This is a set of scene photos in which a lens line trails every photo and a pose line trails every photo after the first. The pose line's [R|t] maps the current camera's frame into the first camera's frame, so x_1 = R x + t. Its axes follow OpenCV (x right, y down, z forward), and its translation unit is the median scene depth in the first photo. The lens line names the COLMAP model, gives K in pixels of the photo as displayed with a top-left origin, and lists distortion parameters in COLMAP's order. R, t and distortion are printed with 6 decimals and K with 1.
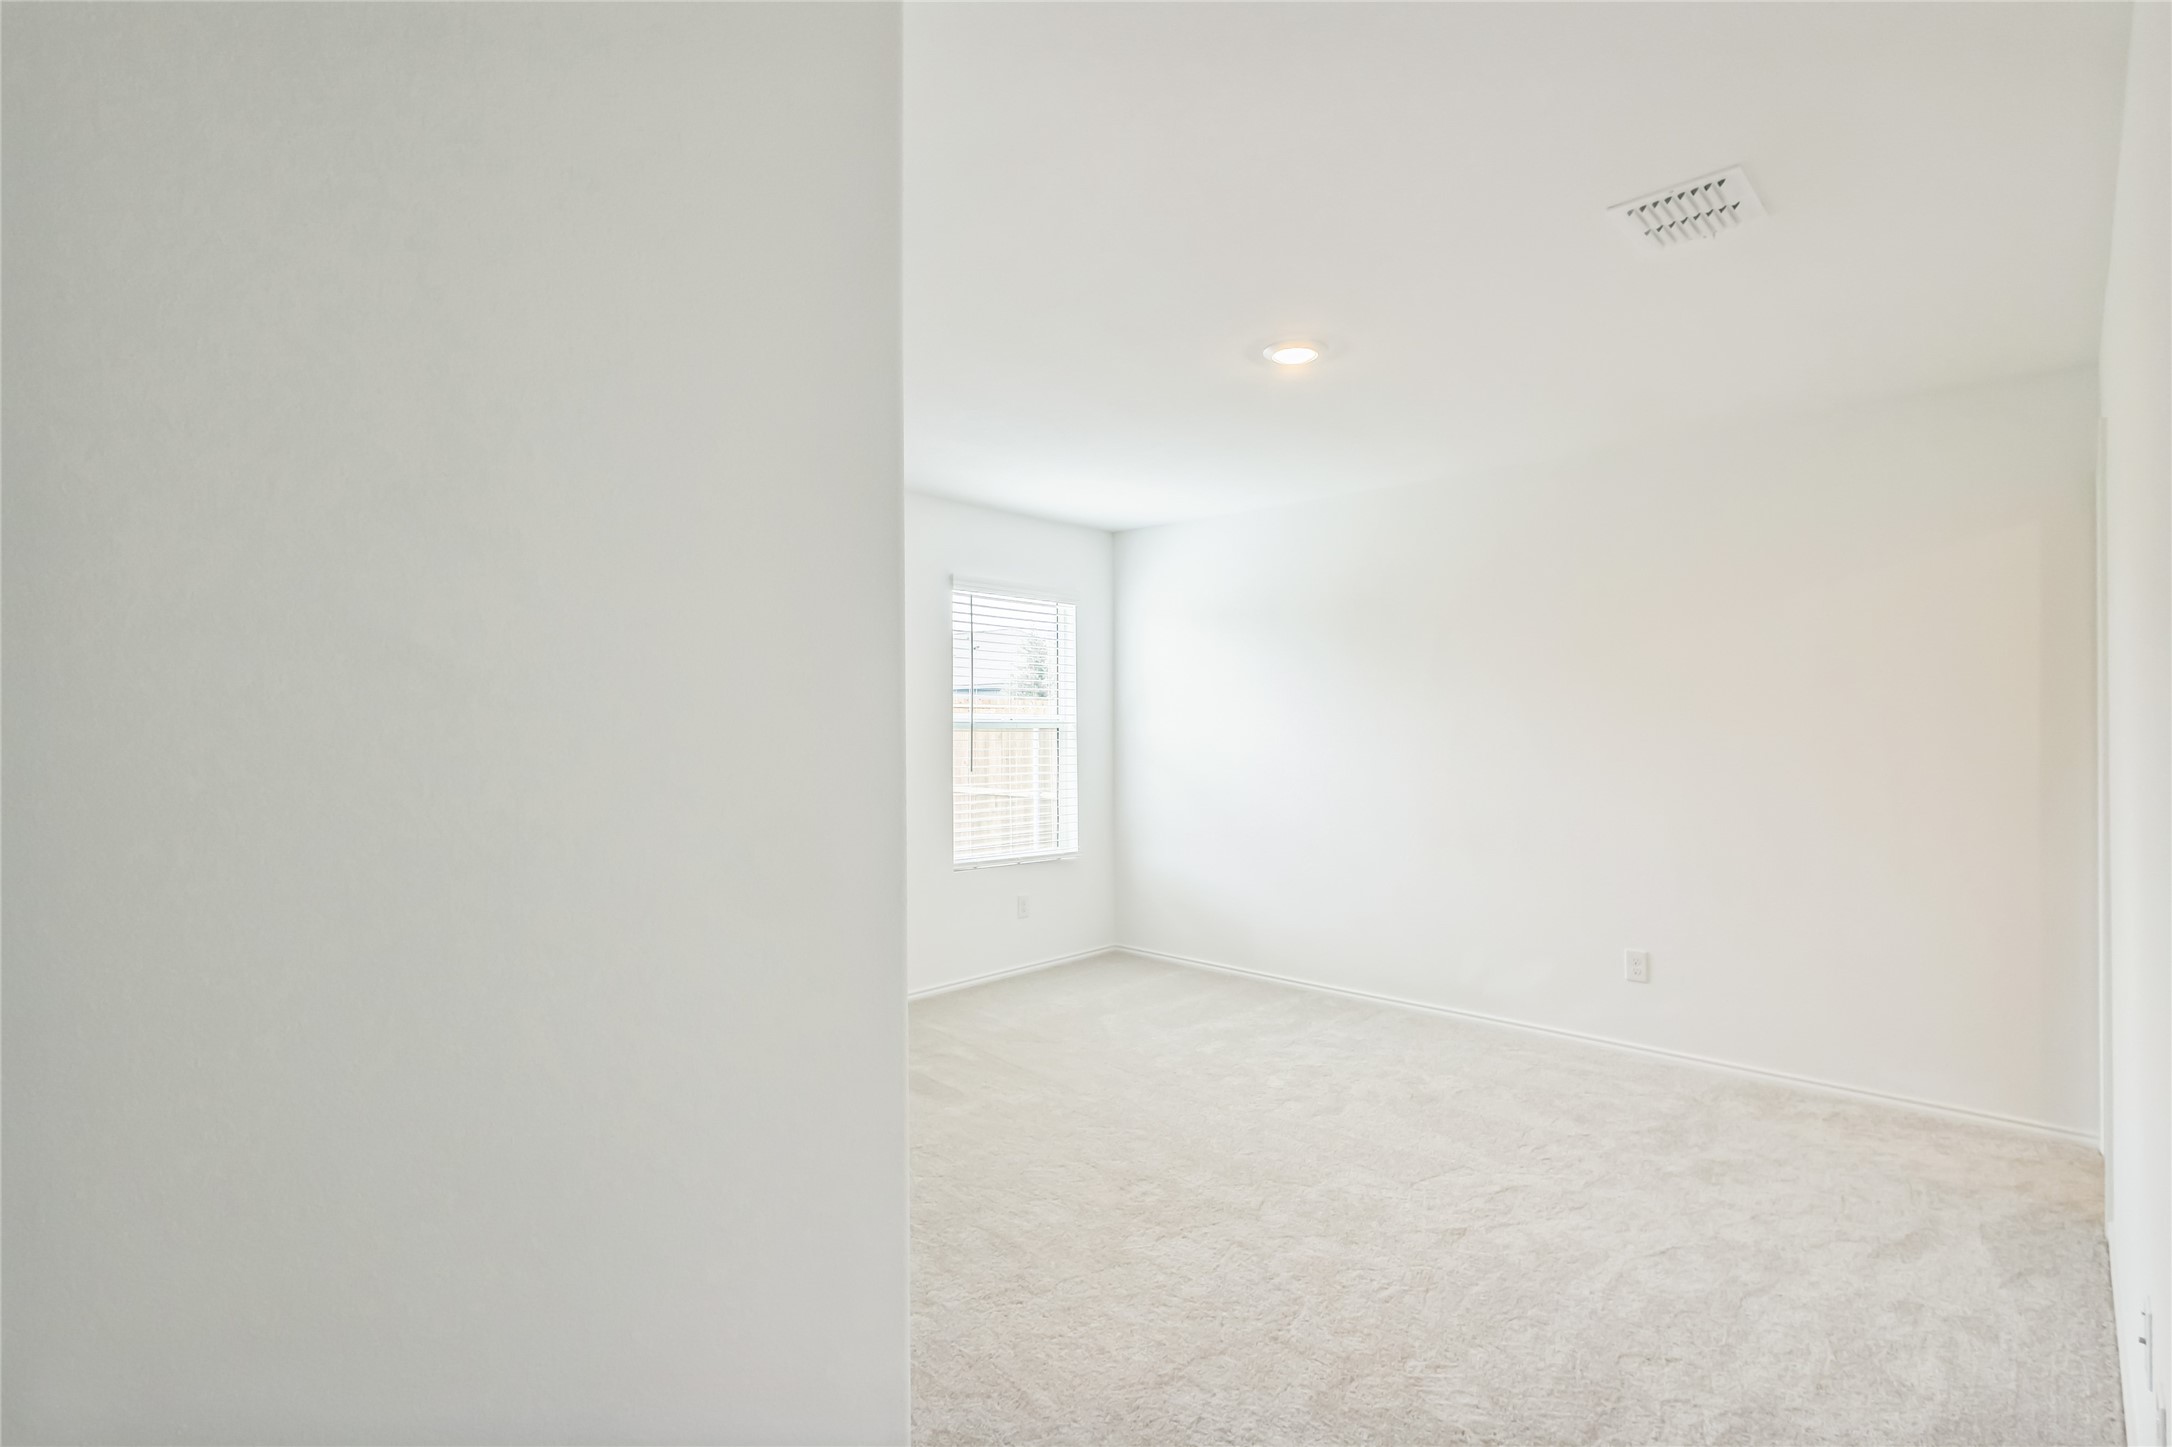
lens RADIAL K [[1017.1, 0, 1093.6], [0, 1017.1, 727.5], [0, 0, 1]] dist [0.013074, -0.006409]
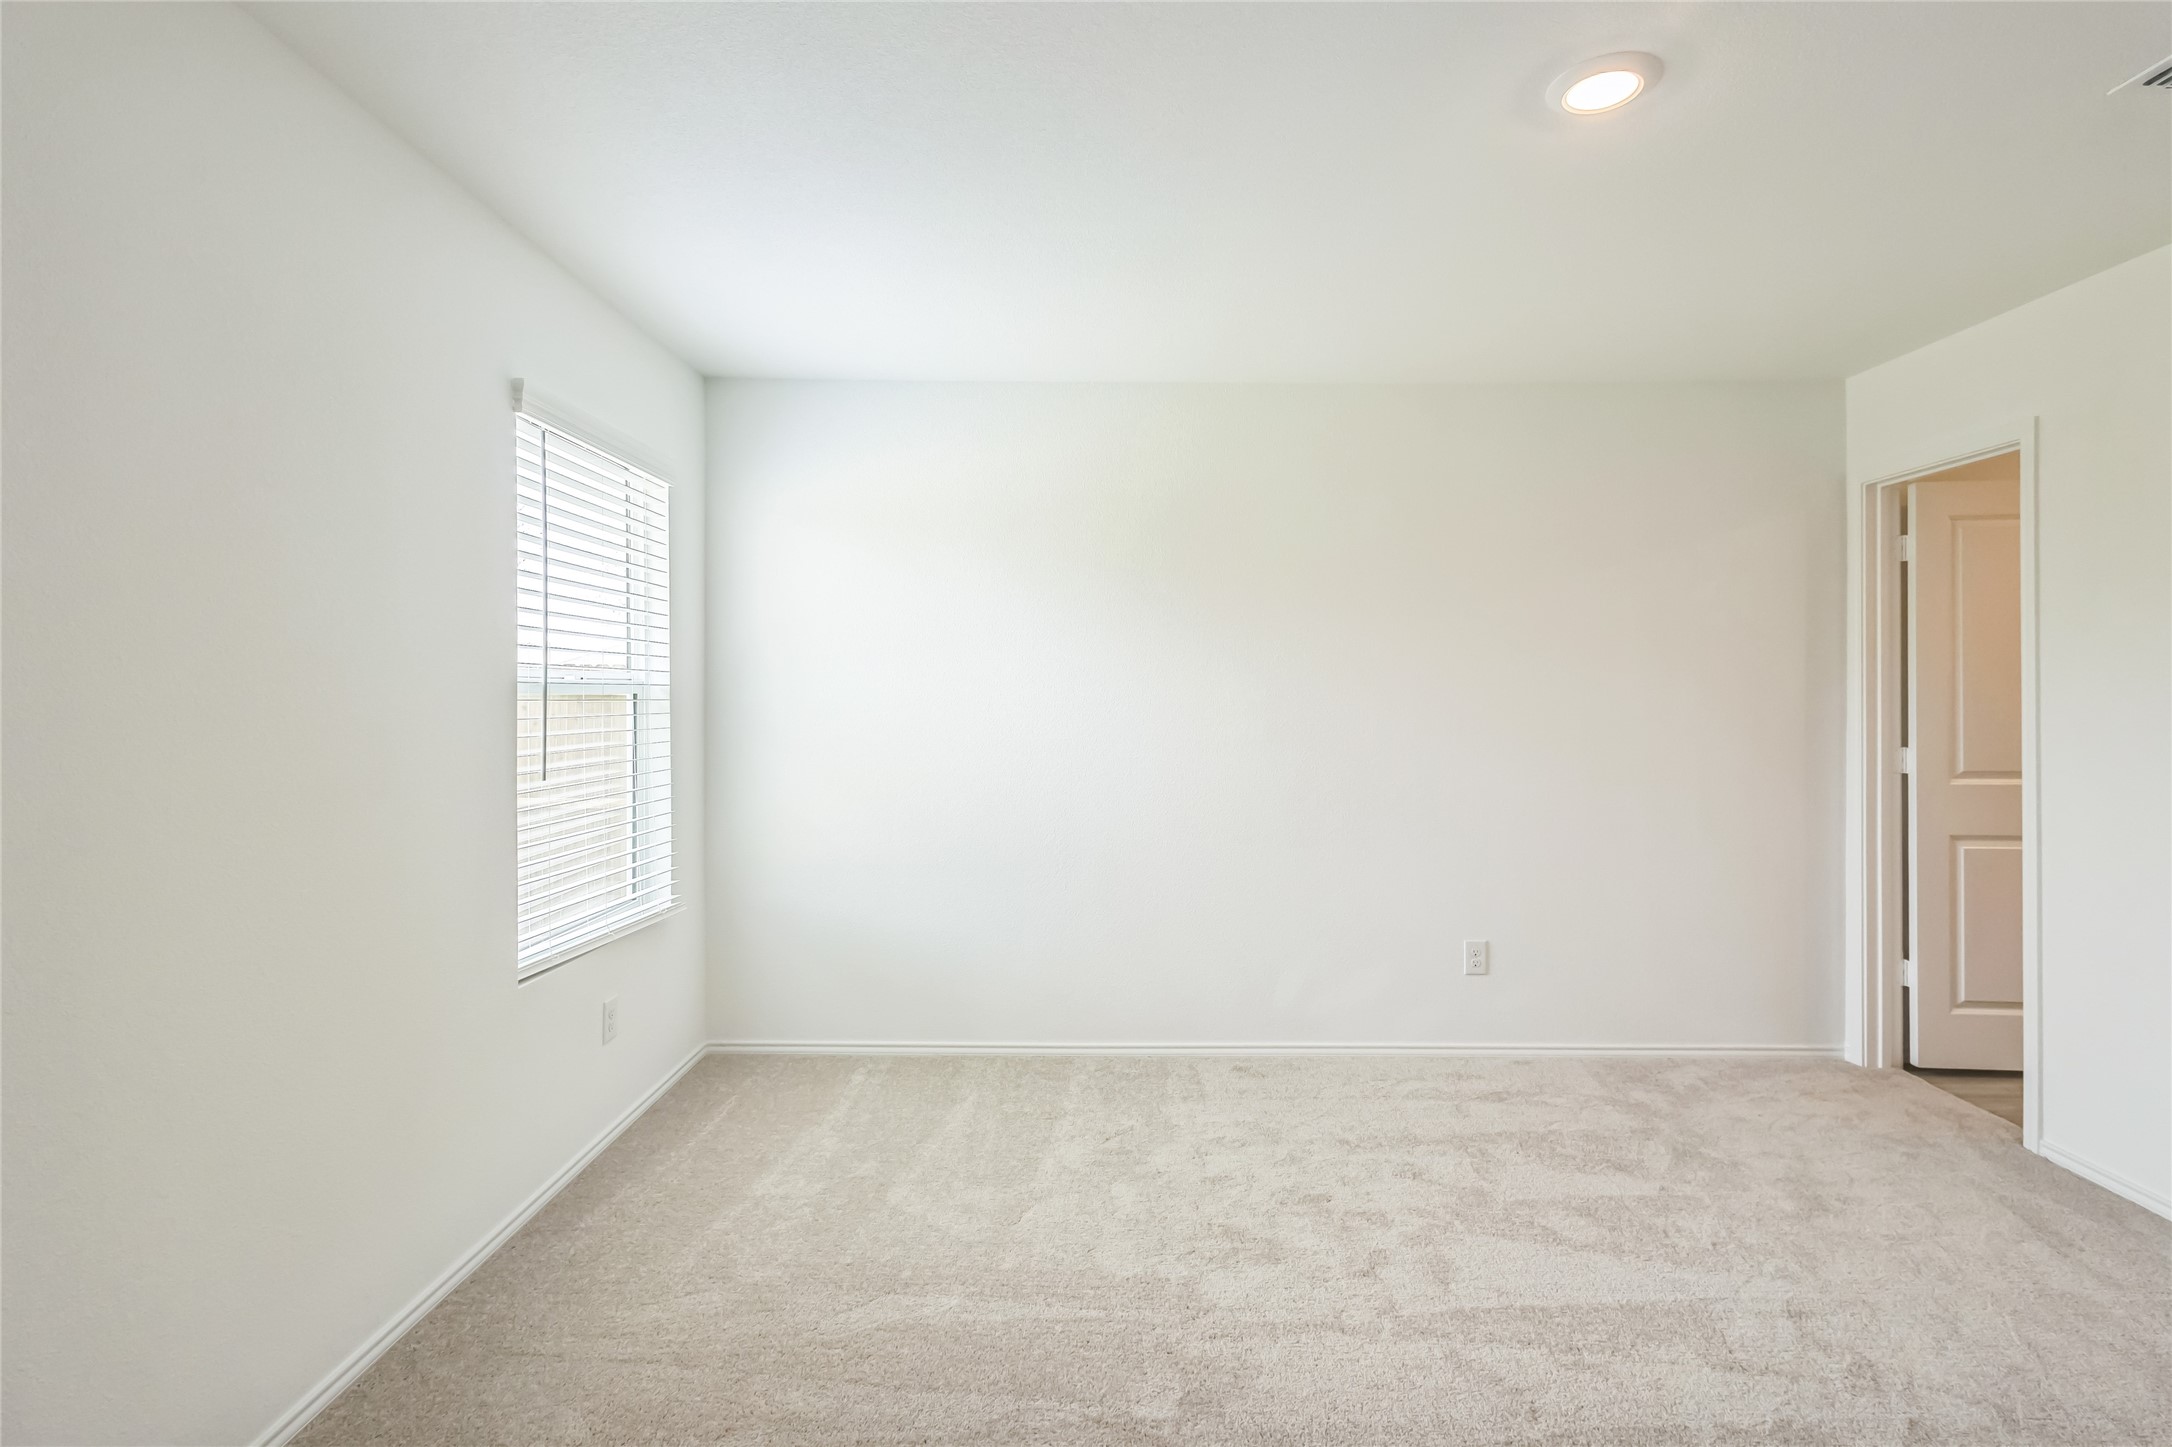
lens RADIAL K [[1017.1, 0, 1115.0], [0, 1017.1, 691.9], [0, 0, 1]] dist [0.013074, -0.006409]
pose [[0.735354, 0.004778, 0.677666, -0.404436], [-0.002221, 0.999987, -0.004641, 0.002270], [-0.677679, 0.001908, 0.735355, 0.689874]]
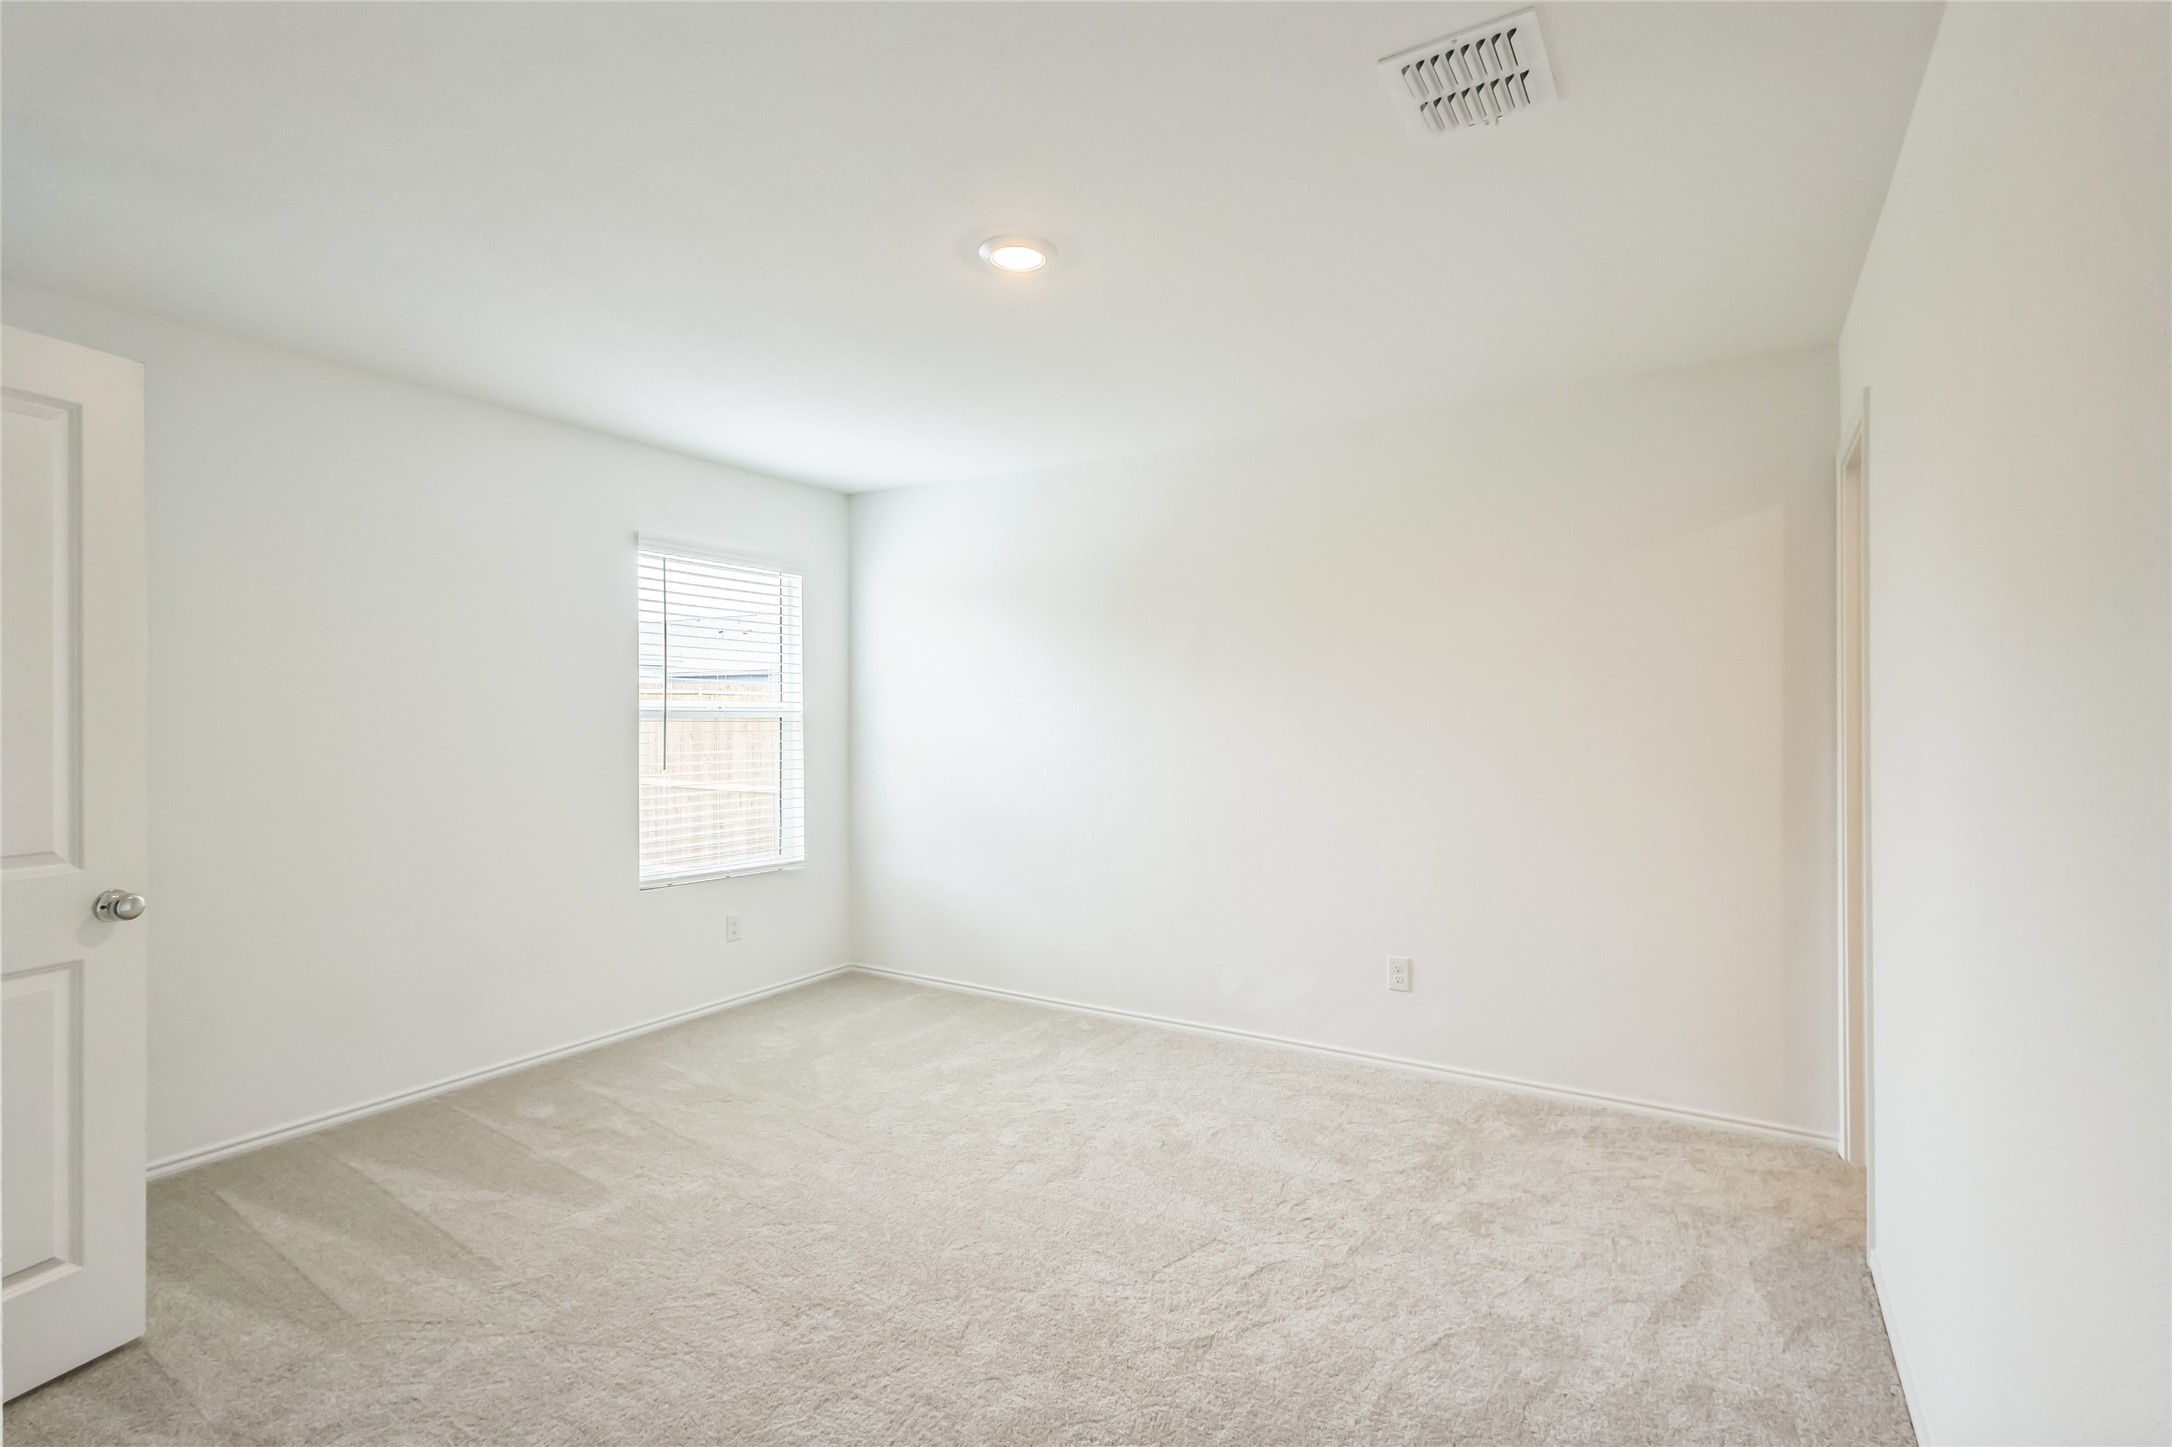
lens RADIAL K [[1017.1, 0, 1086.3], [0, 1017.1, 716.9], [0, 0, 1]] dist [0.013074, -0.006409]
pose [[0.980076, 0.001231, 0.198619, 0.083733], [-0.001331, 0.999999, 0.000367, -0.001502], [-0.198618, -0.000624, 0.980077, 0.181156]]
